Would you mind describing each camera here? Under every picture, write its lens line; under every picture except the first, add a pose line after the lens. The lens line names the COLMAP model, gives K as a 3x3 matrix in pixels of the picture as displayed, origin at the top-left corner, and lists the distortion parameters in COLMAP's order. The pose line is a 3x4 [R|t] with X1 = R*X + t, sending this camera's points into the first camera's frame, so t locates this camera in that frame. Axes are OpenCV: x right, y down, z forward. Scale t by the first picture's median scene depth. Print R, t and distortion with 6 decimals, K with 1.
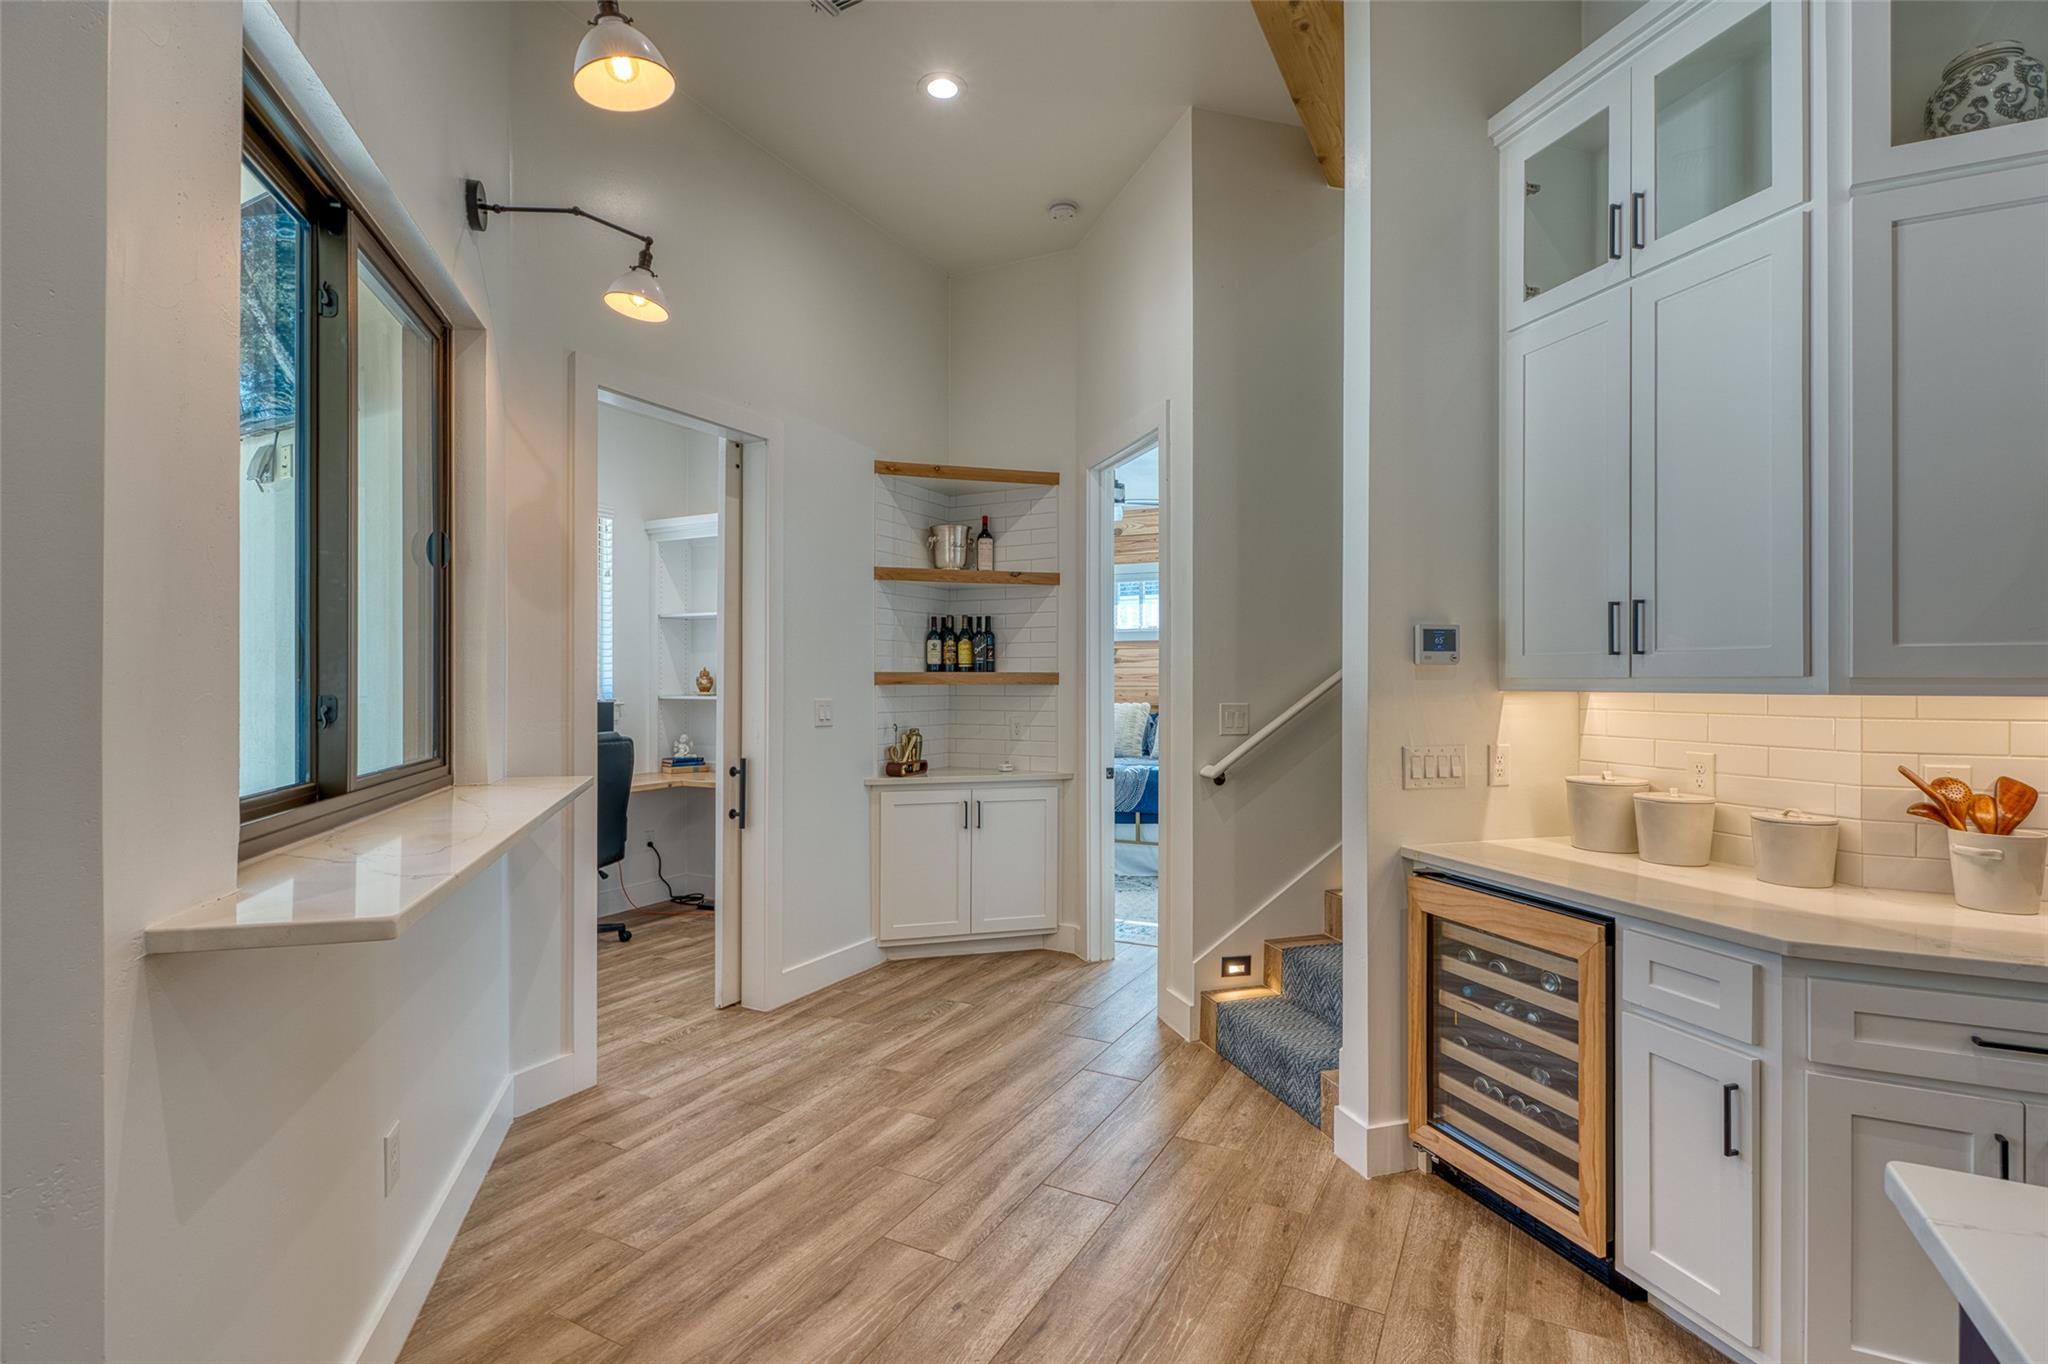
lens RADIAL K [[971.2, 0, 1020.3], [0, 971.2, 680.0], [0, 0, 1]] dist [0.009717, -0.006891]
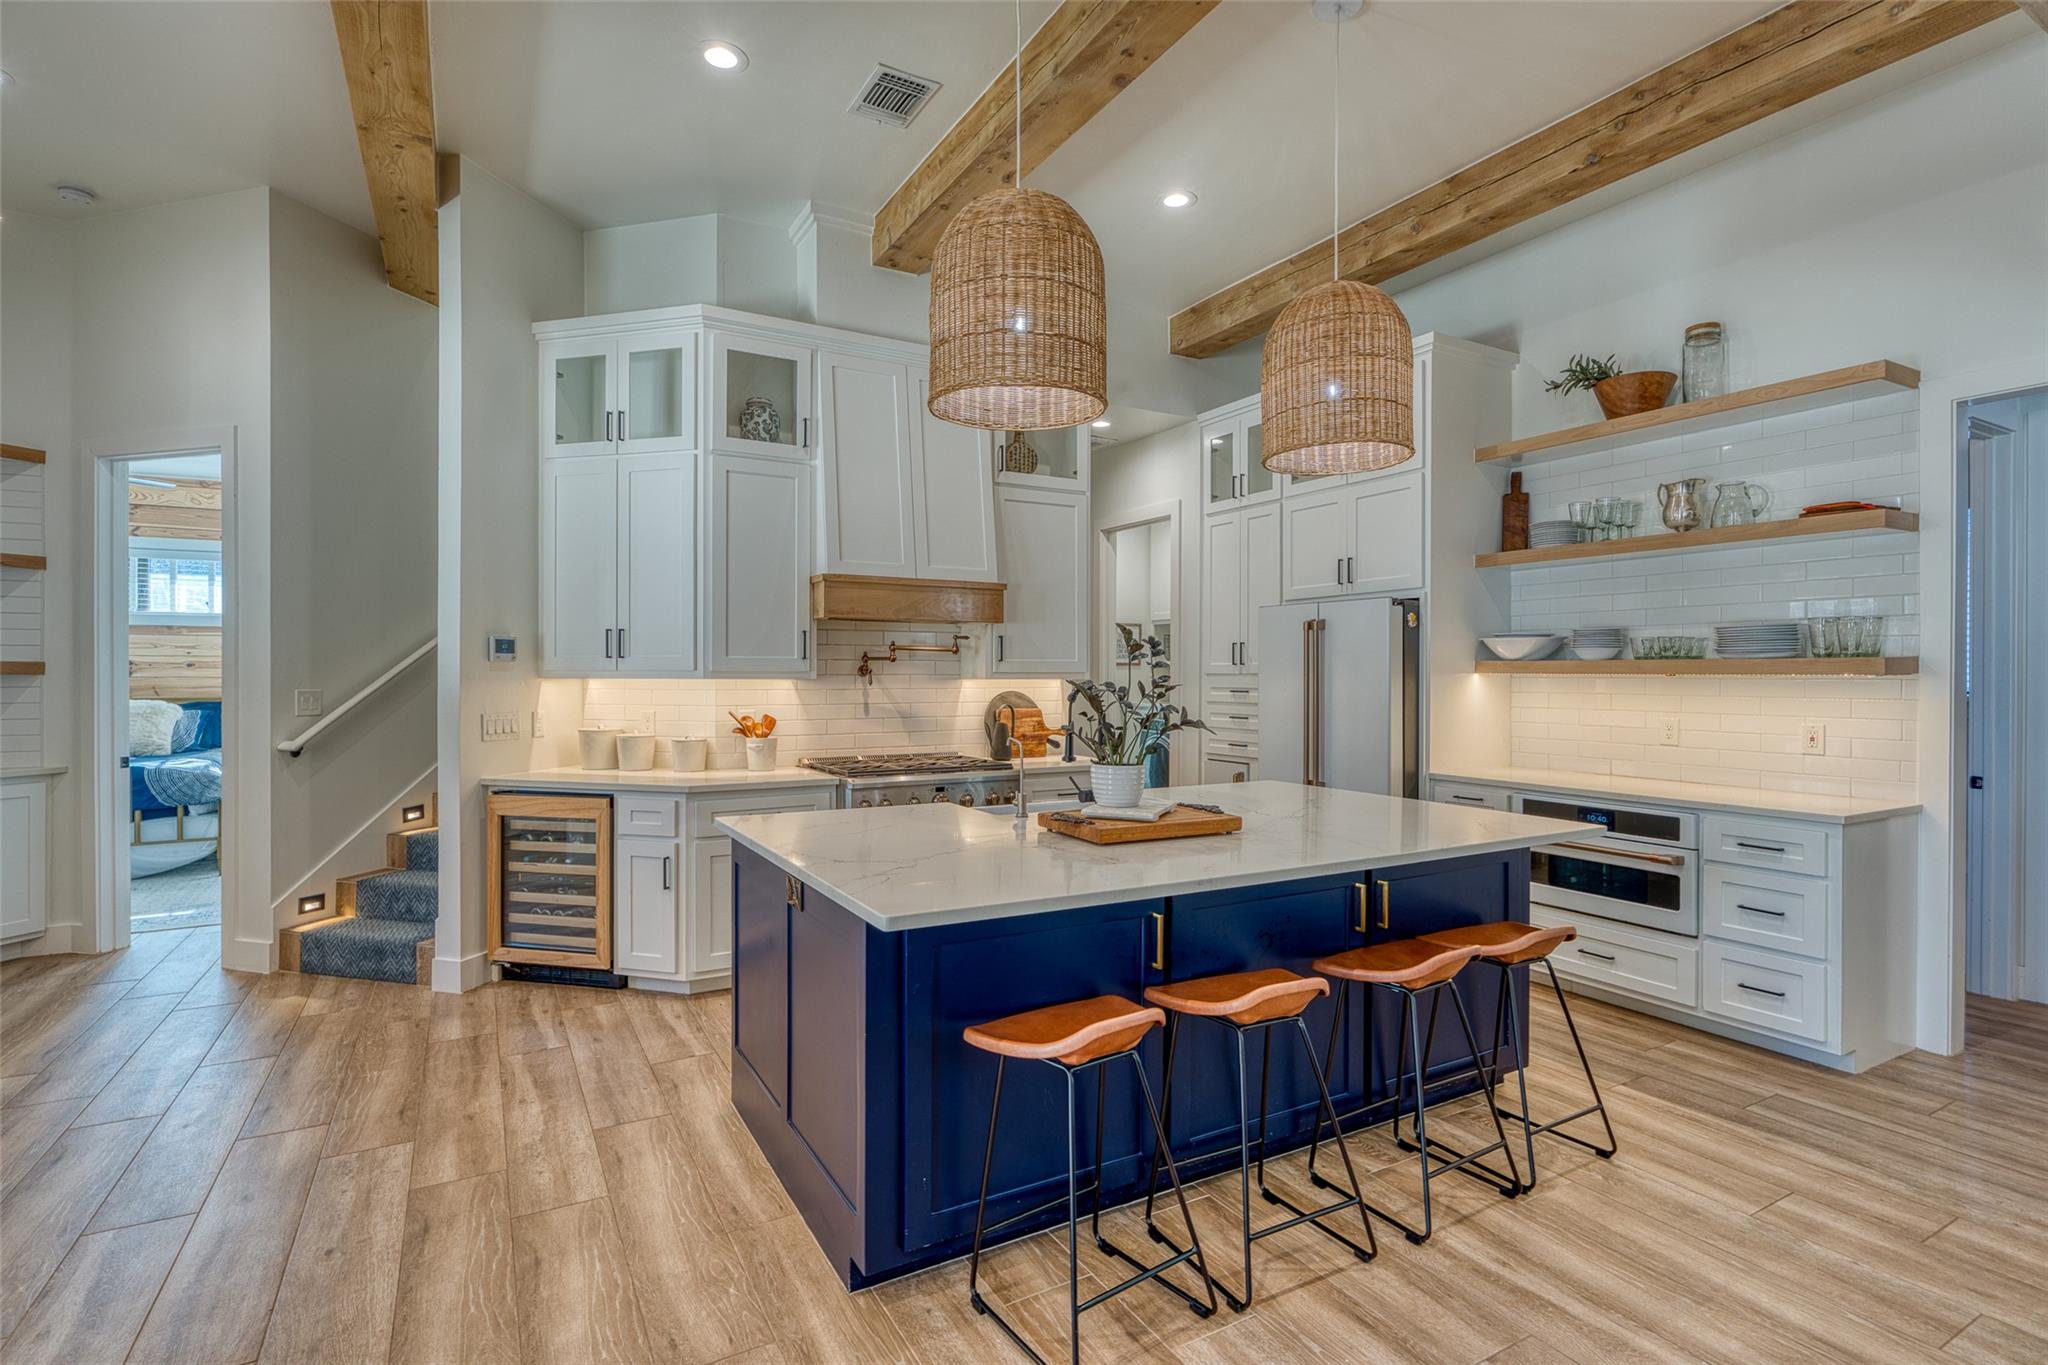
lens RADIAL K [[971.2, 0, 1020.3], [0, 971.2, 680.5], [0, 0, 1]] dist [0.009717, -0.006891]
pose [[0.534465, -0.003207, 0.845184, -0.457497], [-0.004604, 0.999967, 0.006705, 0.000765], [-0.845178, -0.007475, 0.534433, -0.553143]]
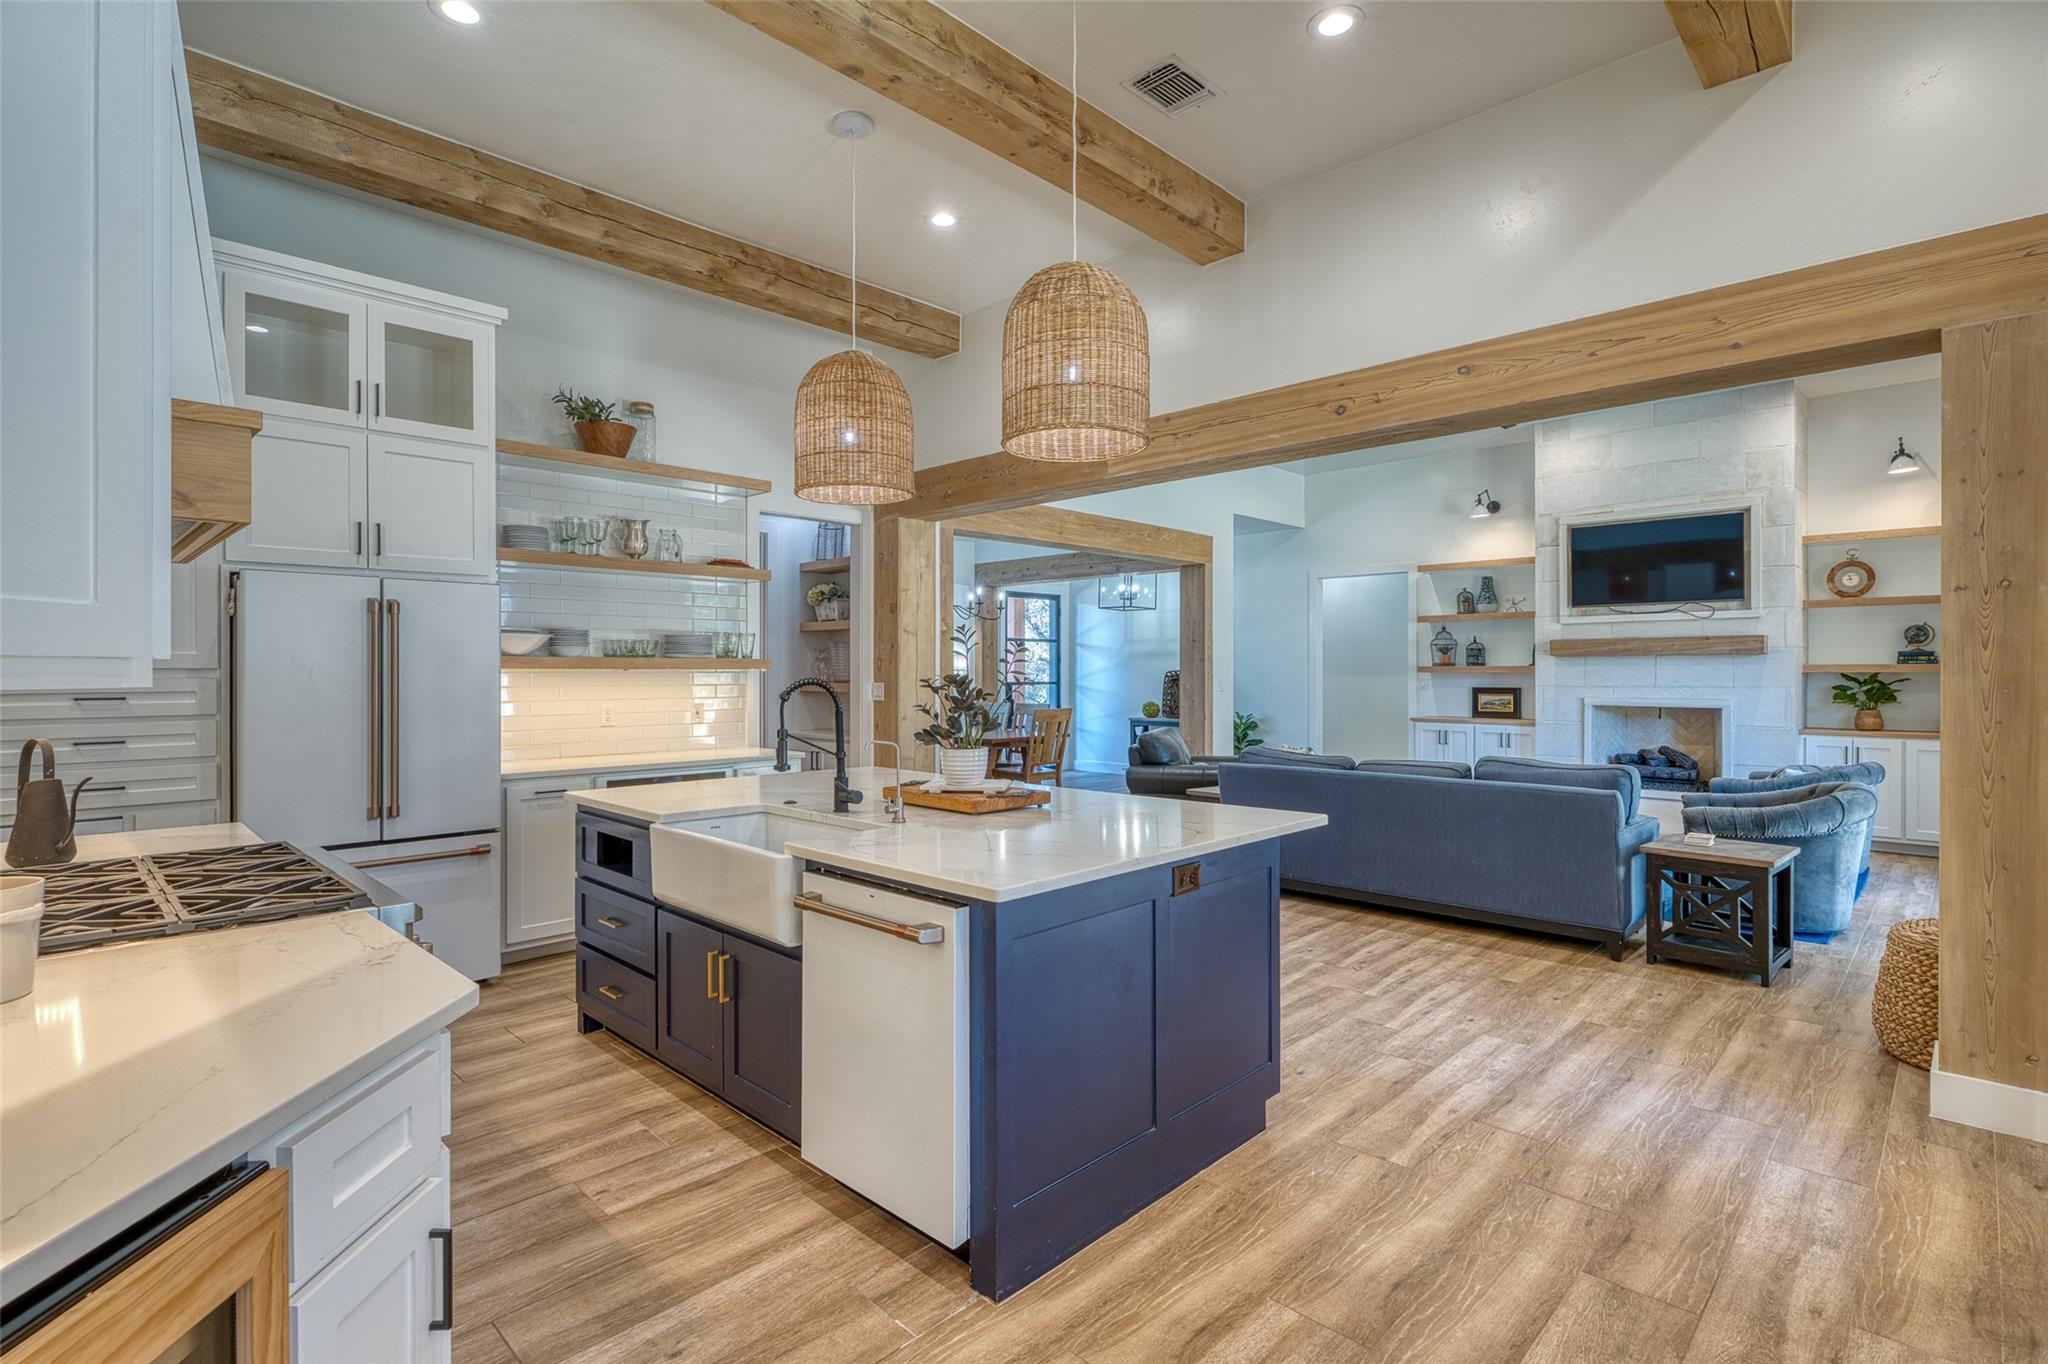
lens RADIAL K [[971.2, 0, 1020.3], [0, 971.2, 680.0], [0, 0, 1]] dist [0.009717, -0.006891]
pose [[-0.957733, -0.002487, 0.287647, 0.056830], [-0.000470, 0.999975, 0.007081, 0.003890], [-0.287657, 0.006647, -0.957710, 0.984048]]
